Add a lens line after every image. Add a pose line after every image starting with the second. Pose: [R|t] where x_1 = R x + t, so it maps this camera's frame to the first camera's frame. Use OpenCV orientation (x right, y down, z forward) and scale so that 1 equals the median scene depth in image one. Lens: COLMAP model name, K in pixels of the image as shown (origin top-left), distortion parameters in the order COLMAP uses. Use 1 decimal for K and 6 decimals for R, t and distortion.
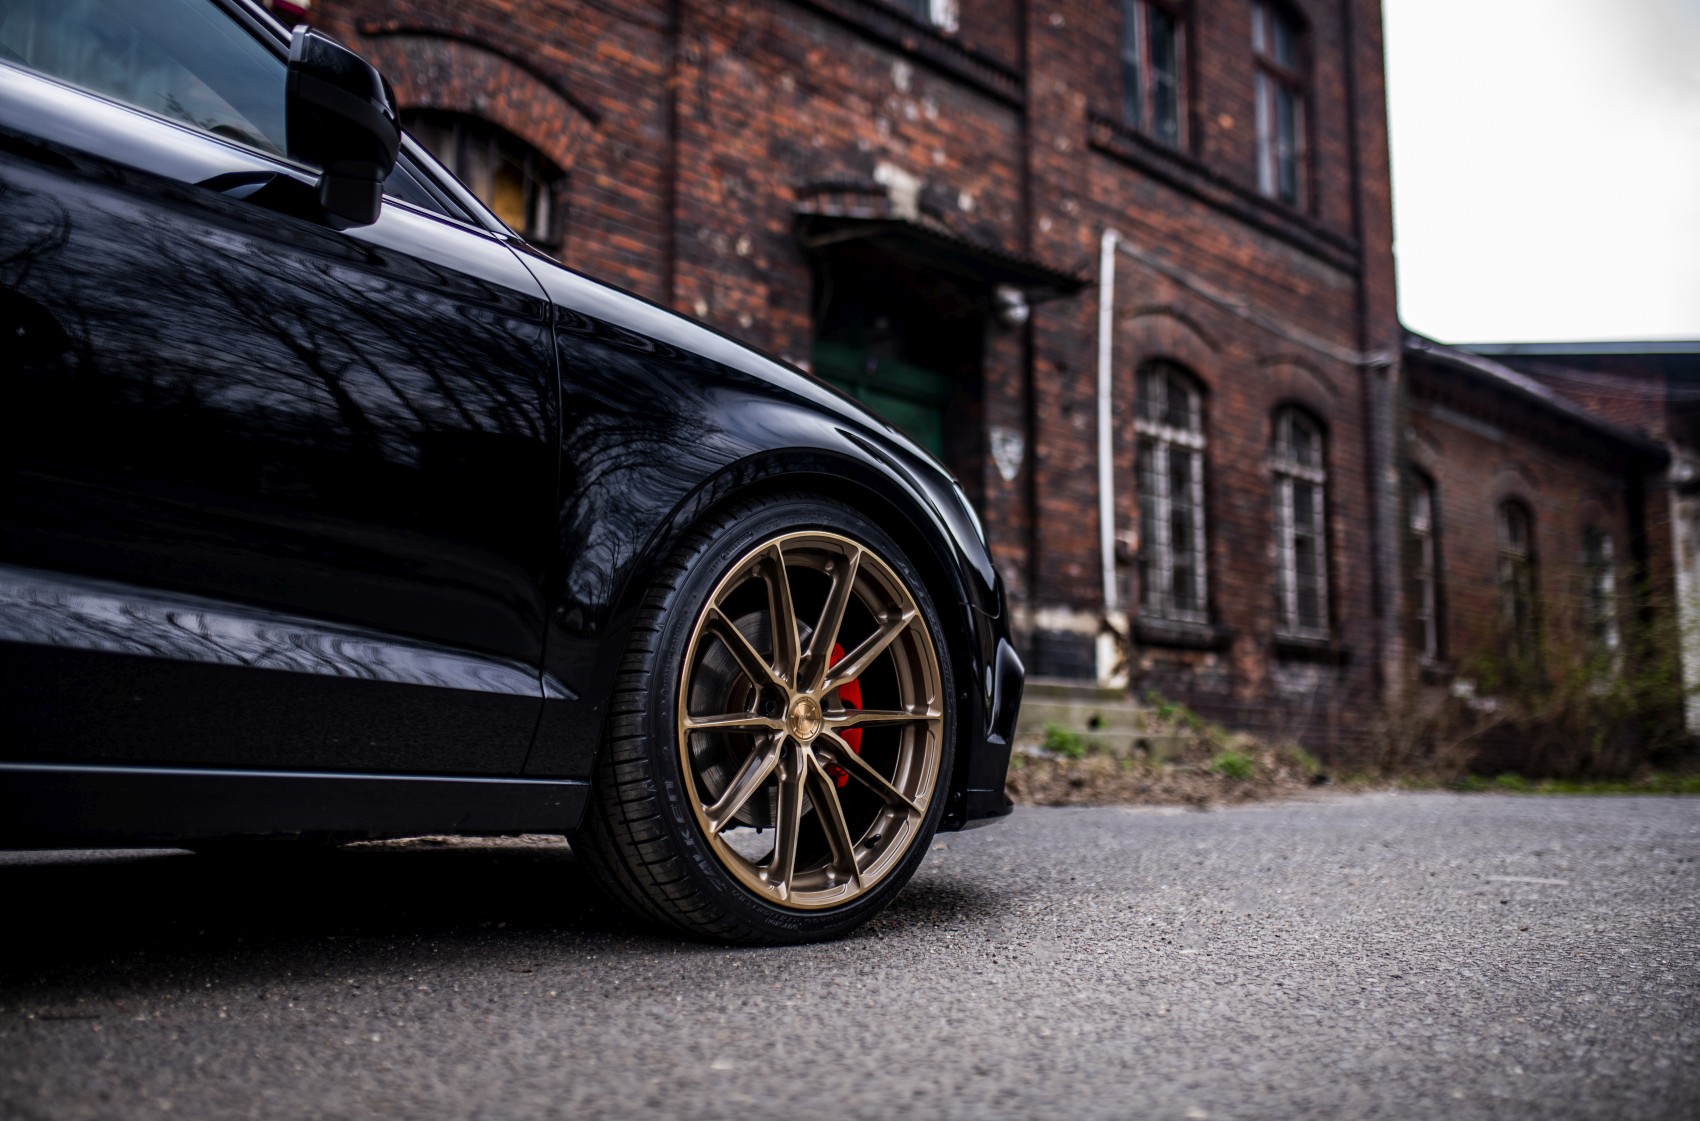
lens RADIAL K [[1621.4, 0, 850.0], [0, 1621.4, 560.5], [0, 0, 1]] dist [-0.042303, 0.014767]
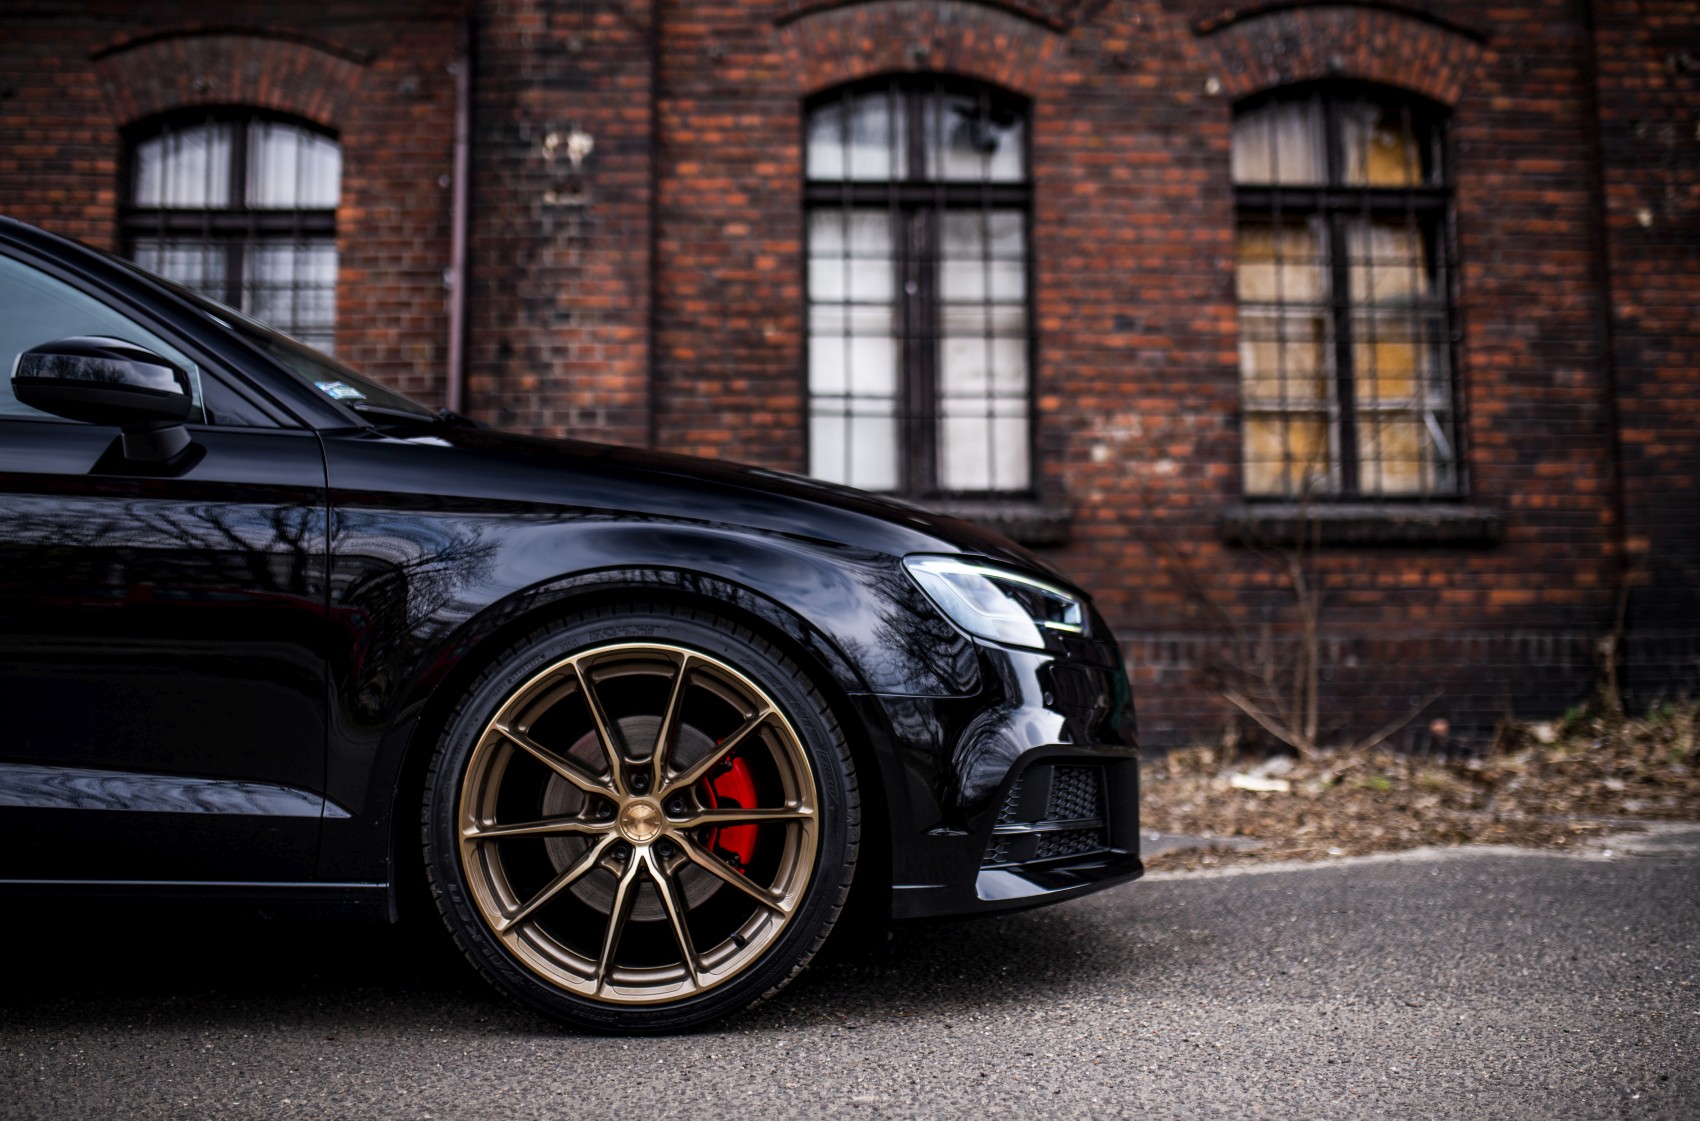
lens RADIAL K [[1652.6, 0, 853.4], [0, 1652.6, 558.0], [0, 0, 1]] dist [-0.071023, 0.106641]
pose [[0.716290, -0.082578, -0.692900, 0.168450], [0.103955, 0.994521, -0.011061, -0.009374], [0.690016, -0.064108, 0.720949, 0.068644]]
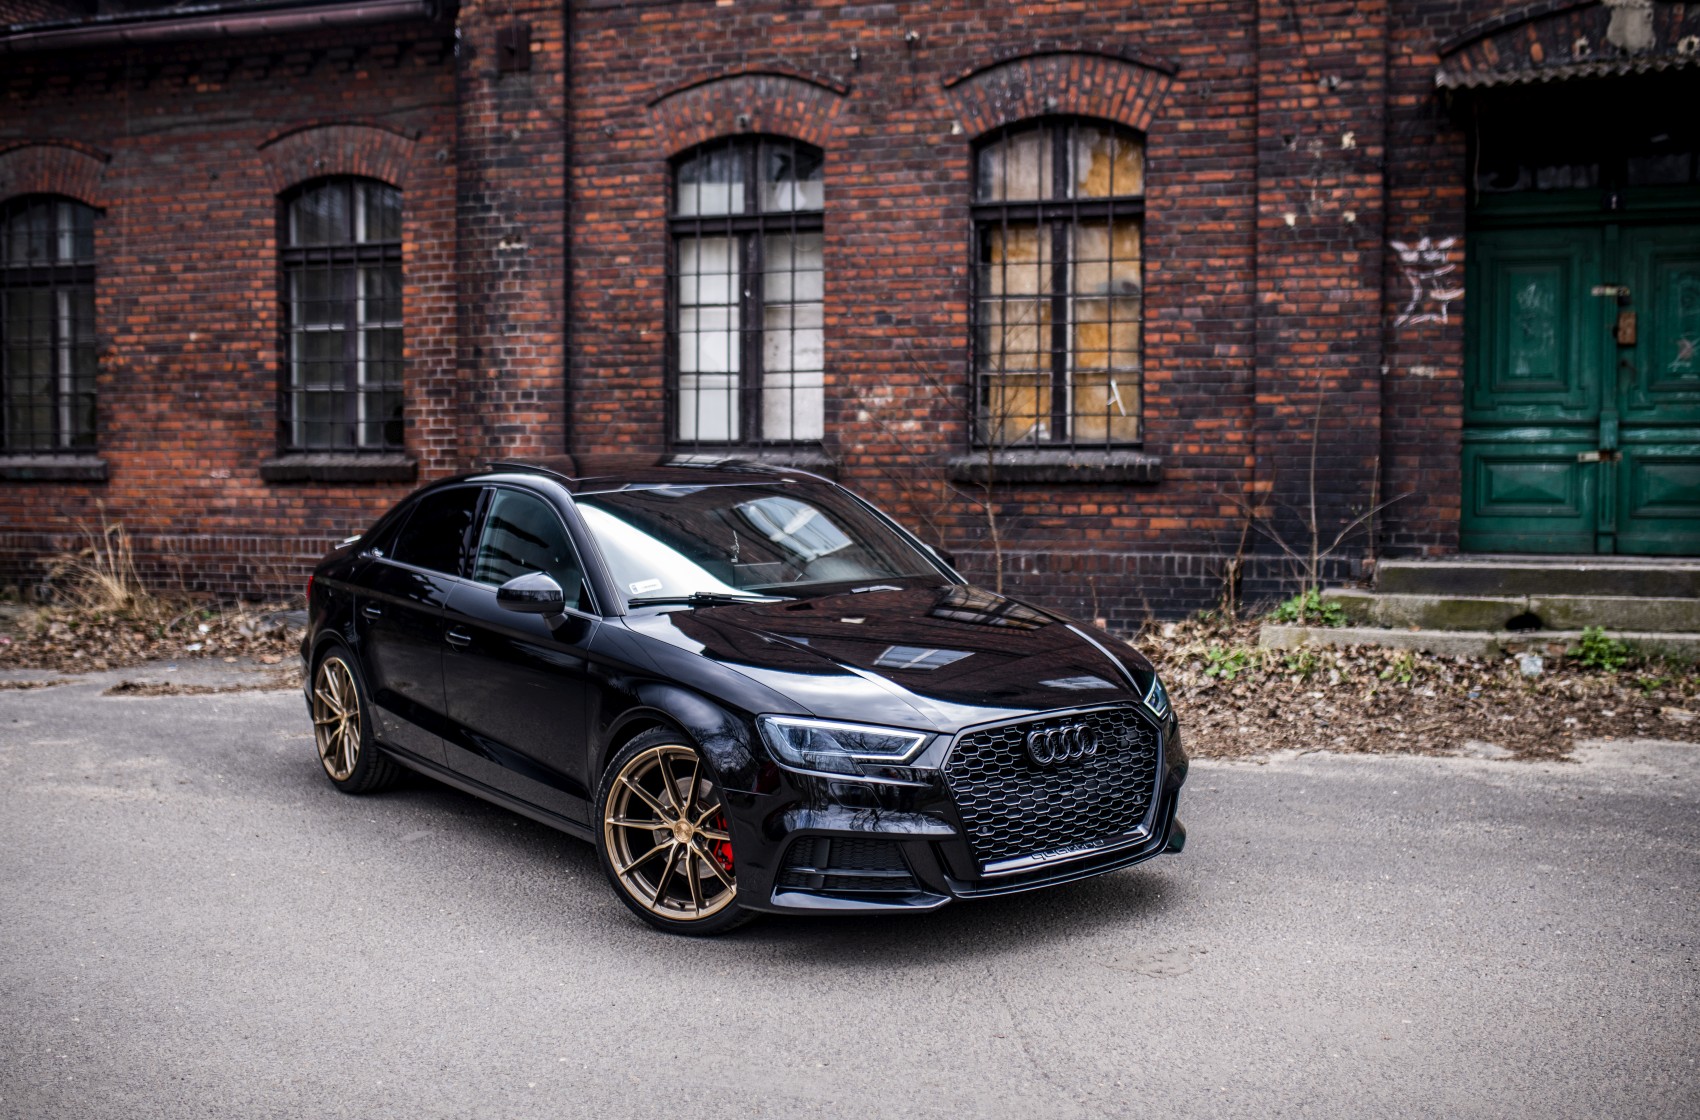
lens RADIAL K [[1749.5, 0, 821.7], [0, 1749.5, 579.6], [0, 0, 1]] dist [-0.073630, 0.117917]
pose [[0.426025, 0.045730, -0.903555, 0.712837], [0.120808, 0.986902, 0.106909, -0.071741], [0.896609, -0.154703, 0.414920, 0.194261]]
